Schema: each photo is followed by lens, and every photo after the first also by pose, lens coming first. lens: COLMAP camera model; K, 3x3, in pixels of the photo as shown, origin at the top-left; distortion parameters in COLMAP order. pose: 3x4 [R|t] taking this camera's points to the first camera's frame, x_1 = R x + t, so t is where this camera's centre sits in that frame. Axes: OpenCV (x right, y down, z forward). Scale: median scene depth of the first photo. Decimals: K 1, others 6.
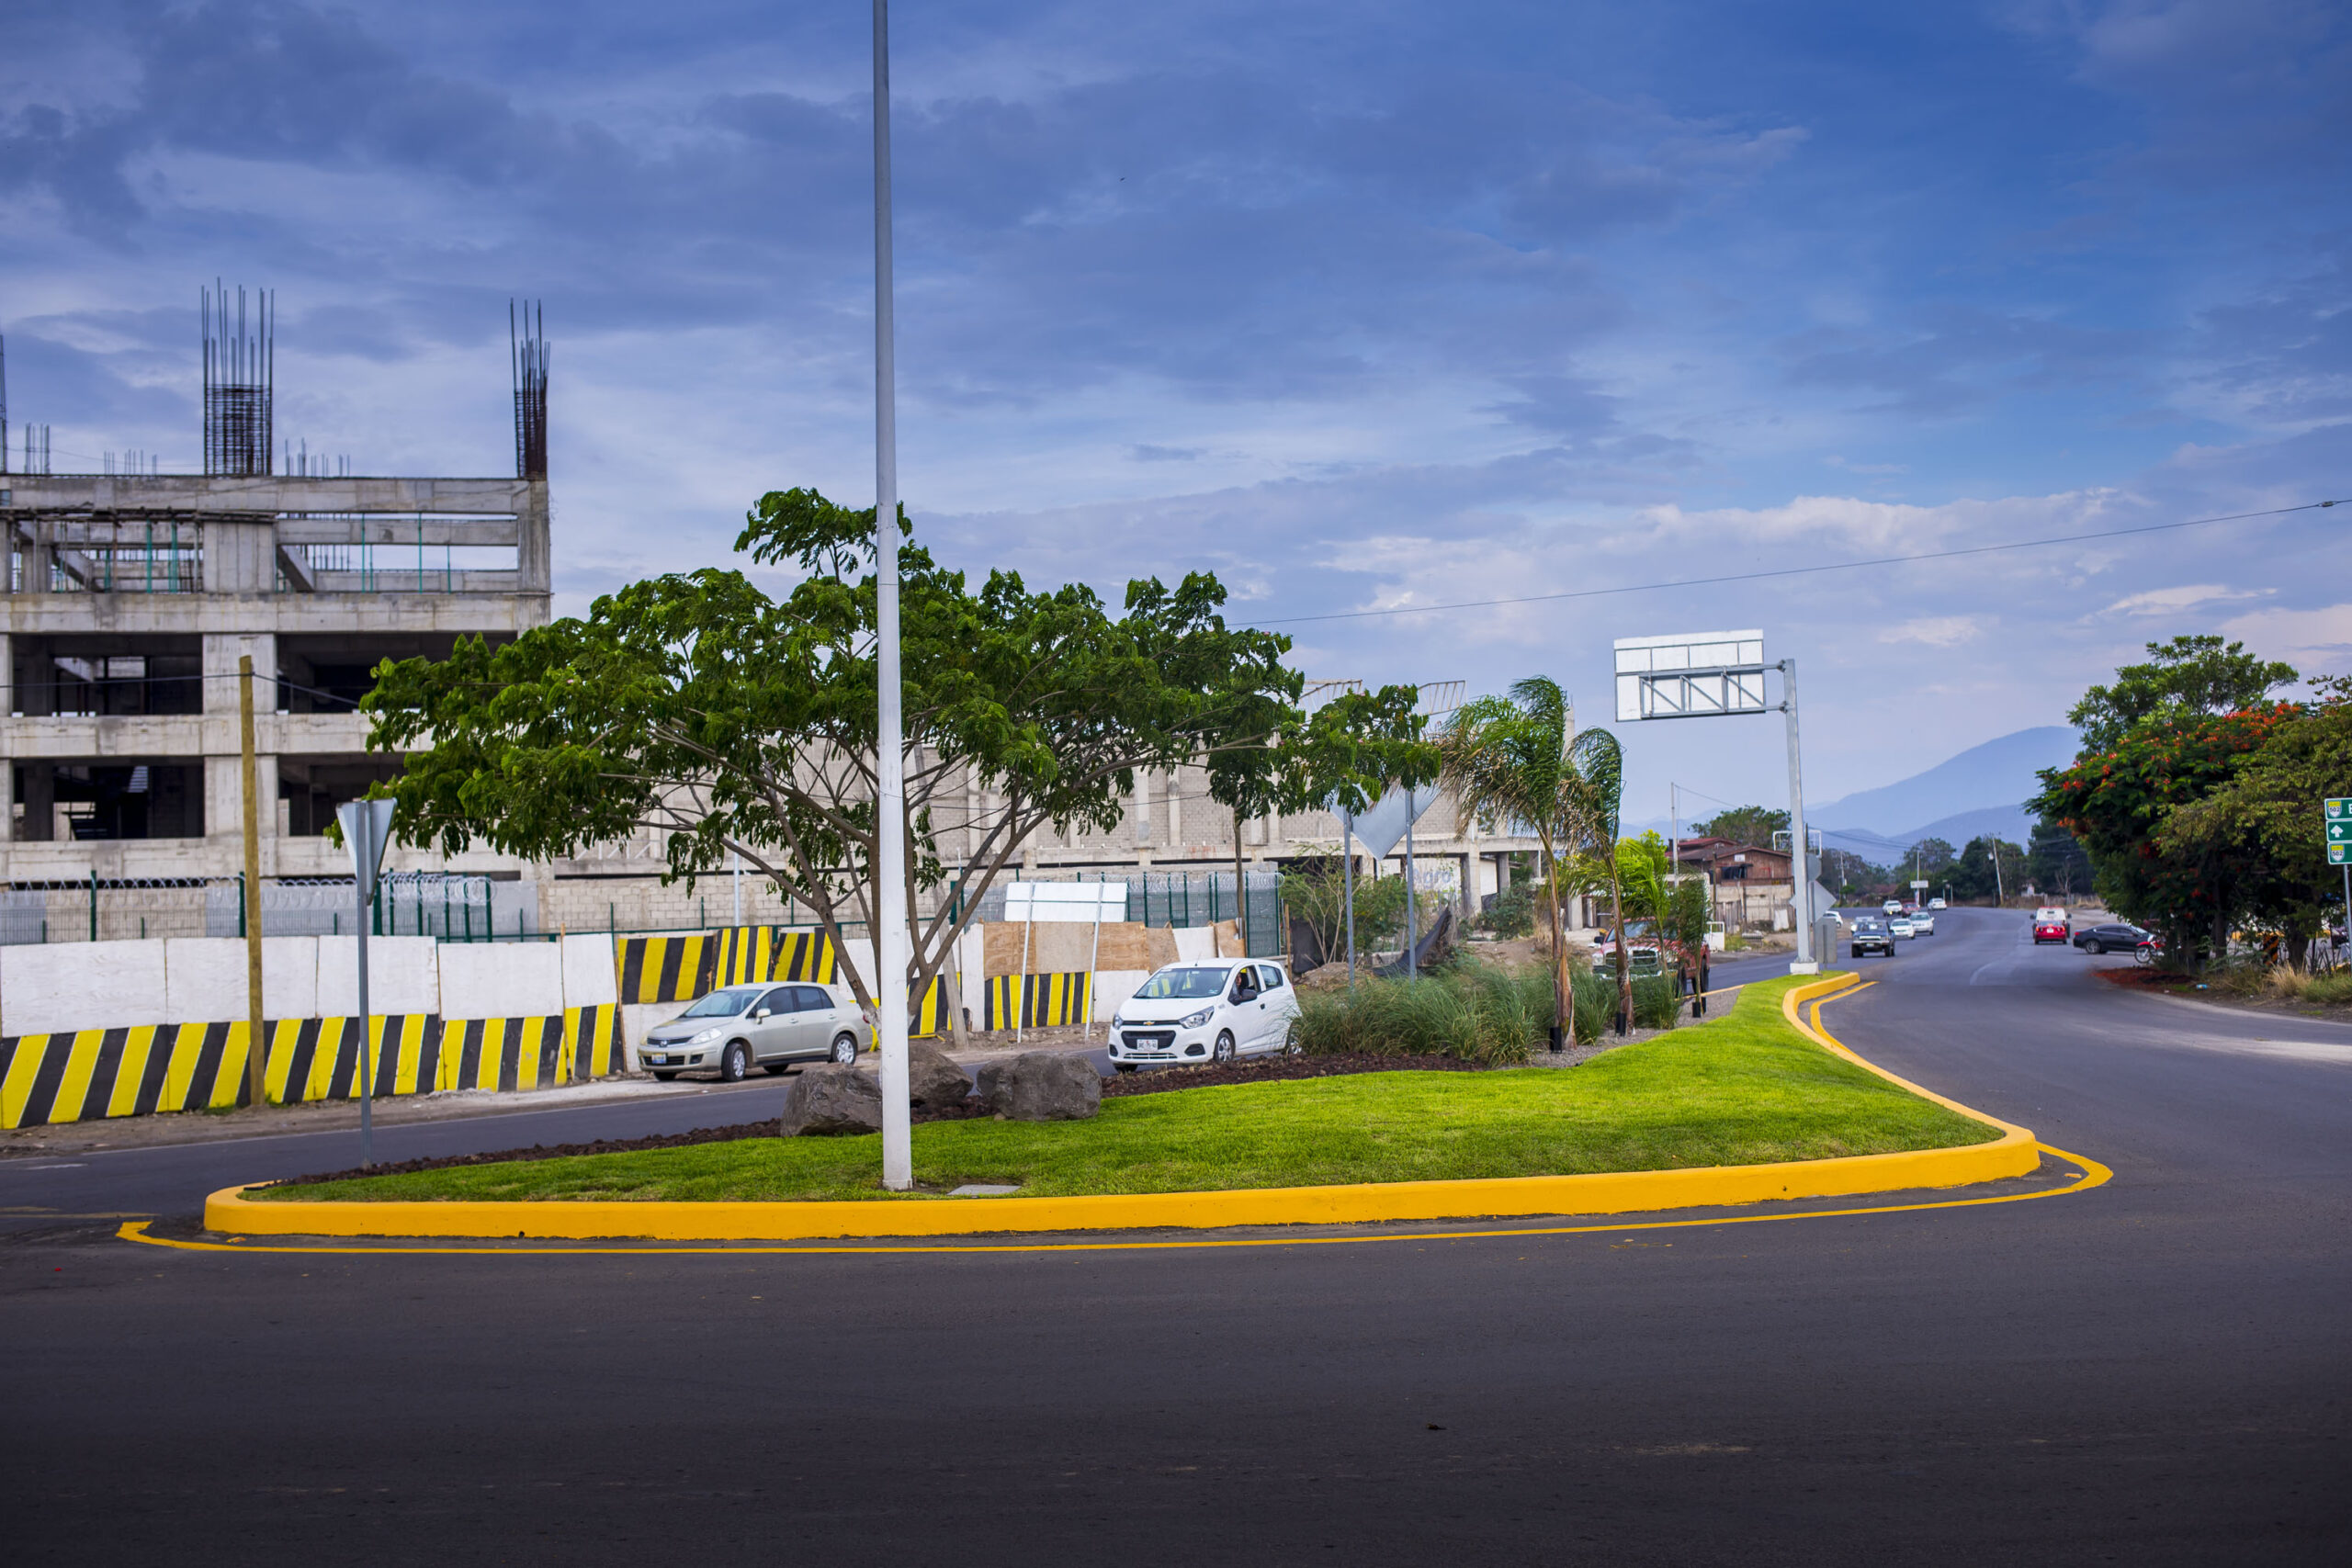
lens RADIAL K [[2380.0, 0, 1178.3], [0, 2380.0, 783.9], [0, 0, 1]] dist [0.010413, 0.000000]
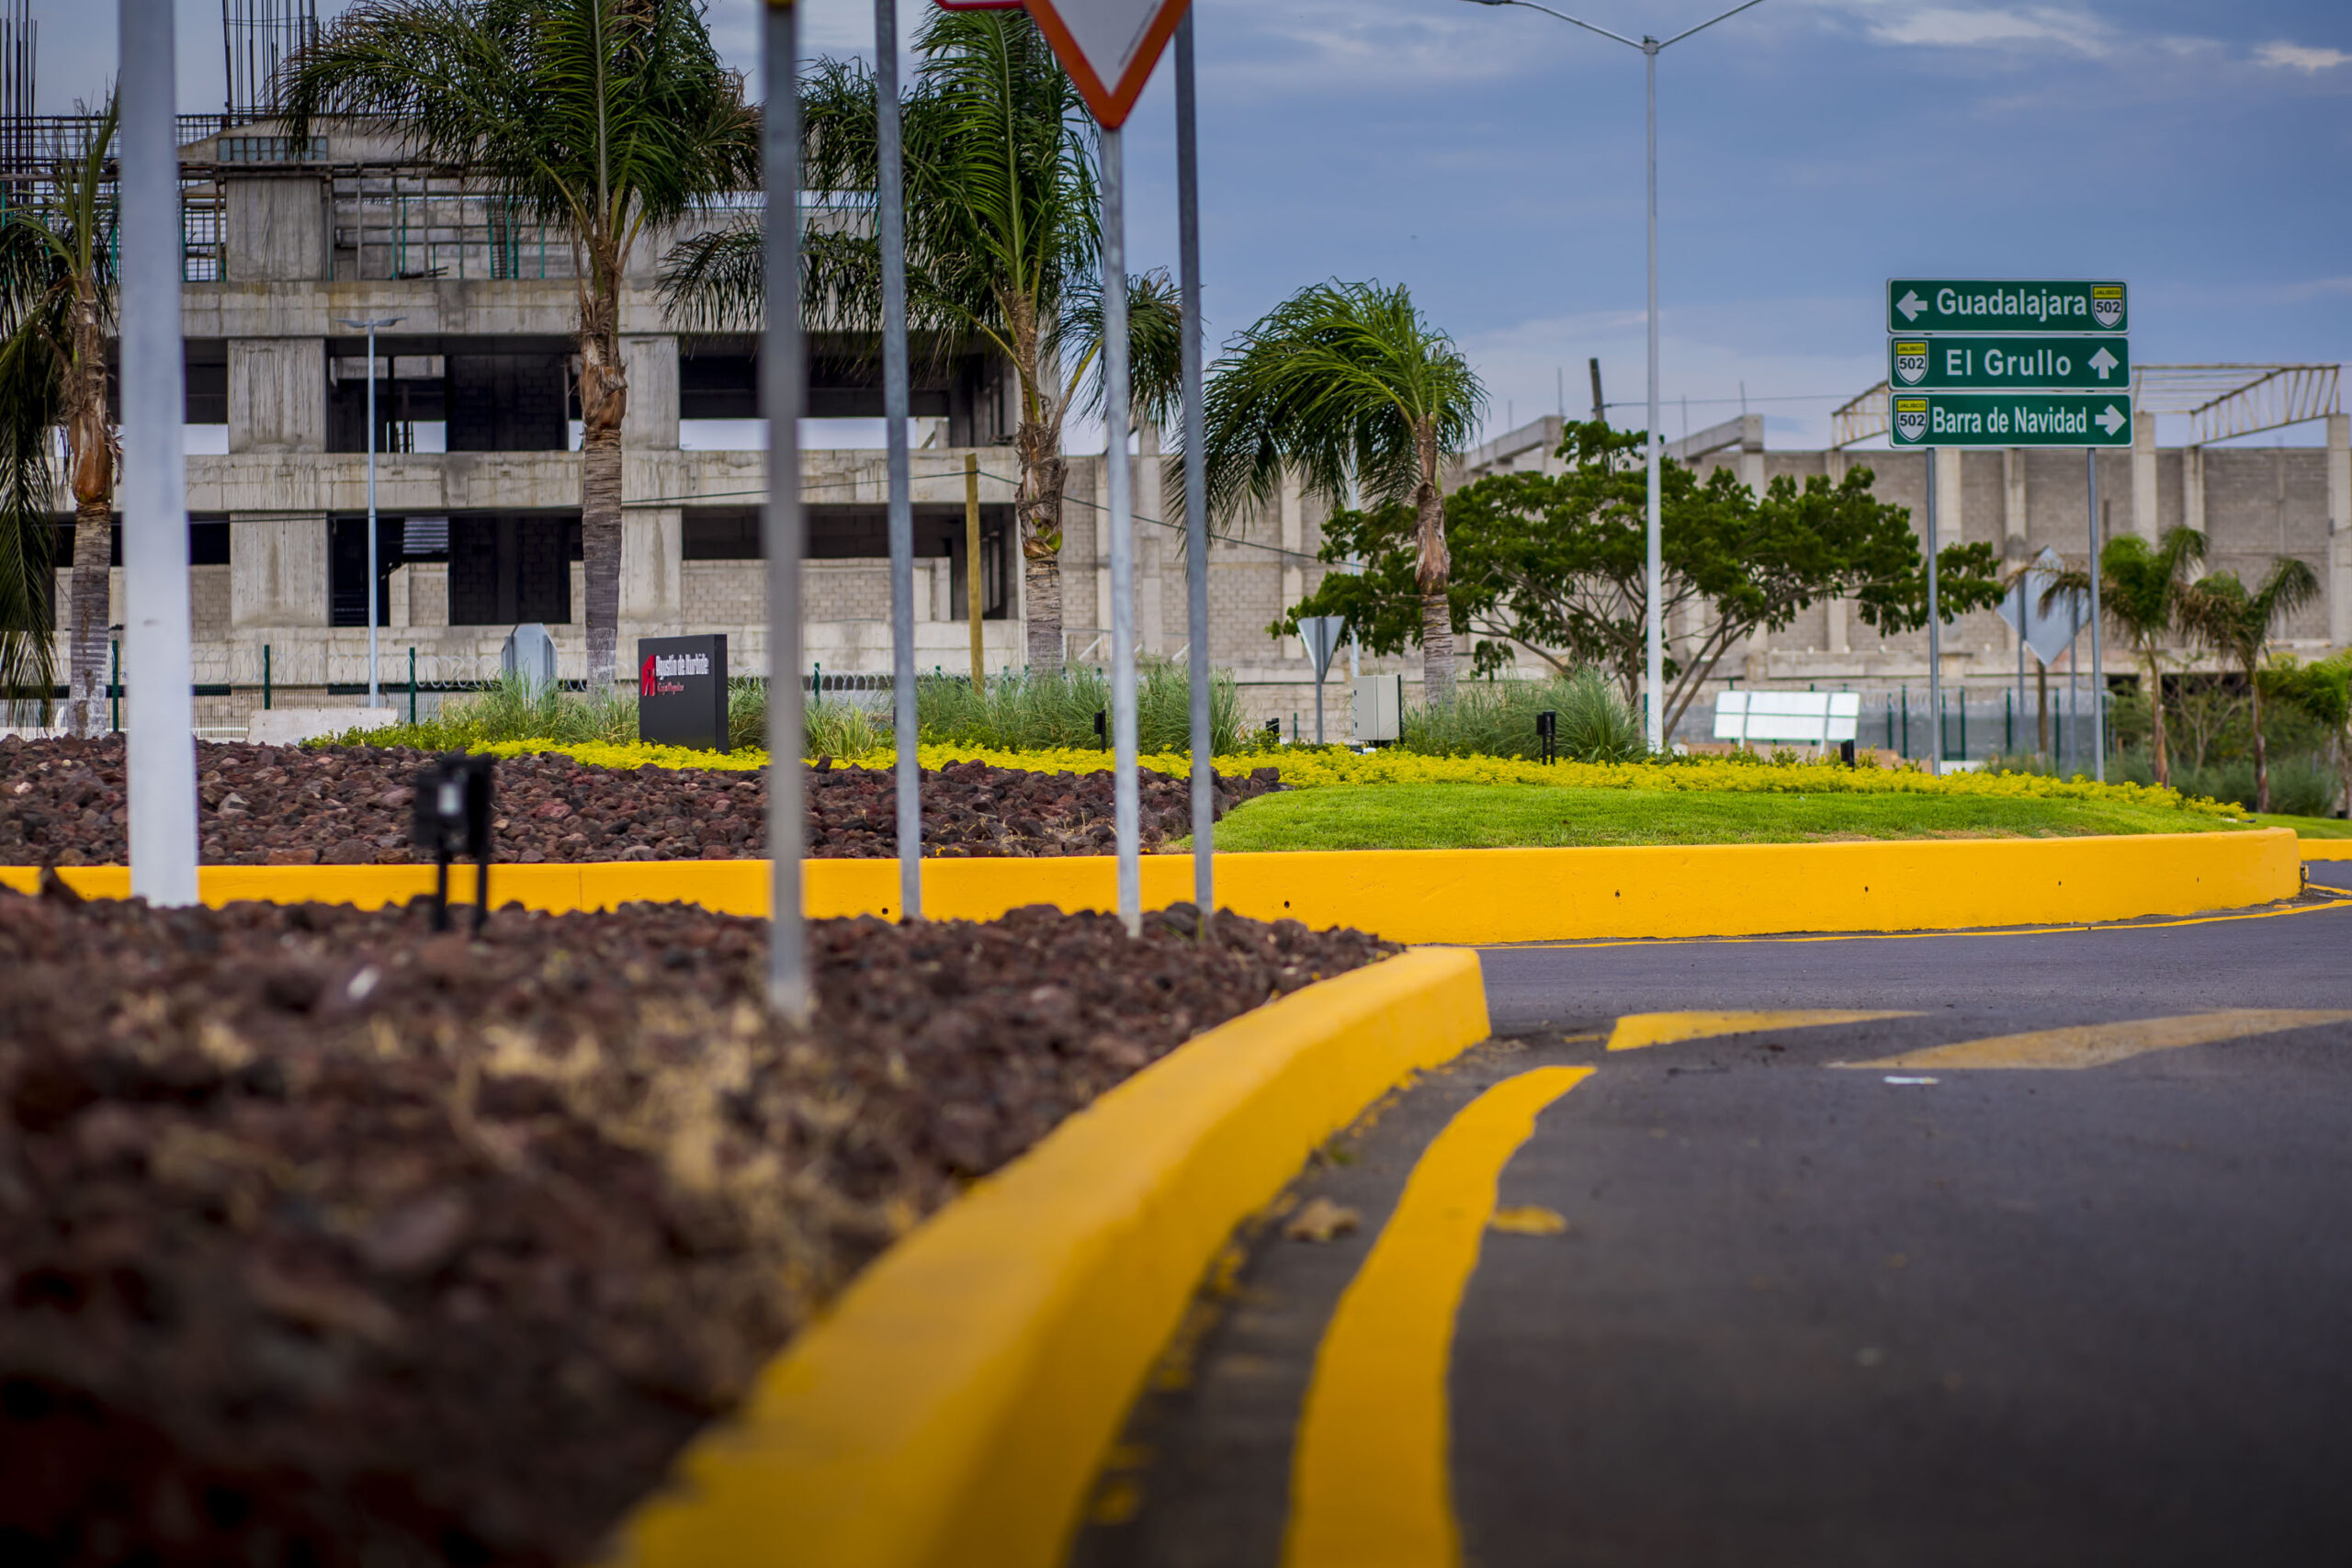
lens RADIAL K [[5794.2, 0, 1176.7], [0, 5794.2, 782.1], [0, 0, 1]] dist [-0.095602, 0.000000]
pose [[0.986510, 0.014197, -0.163083, 0.049976], [-0.006102, 0.998729, 0.050031, -0.018819], [0.163586, -0.048361, 0.985343, -0.711769]]
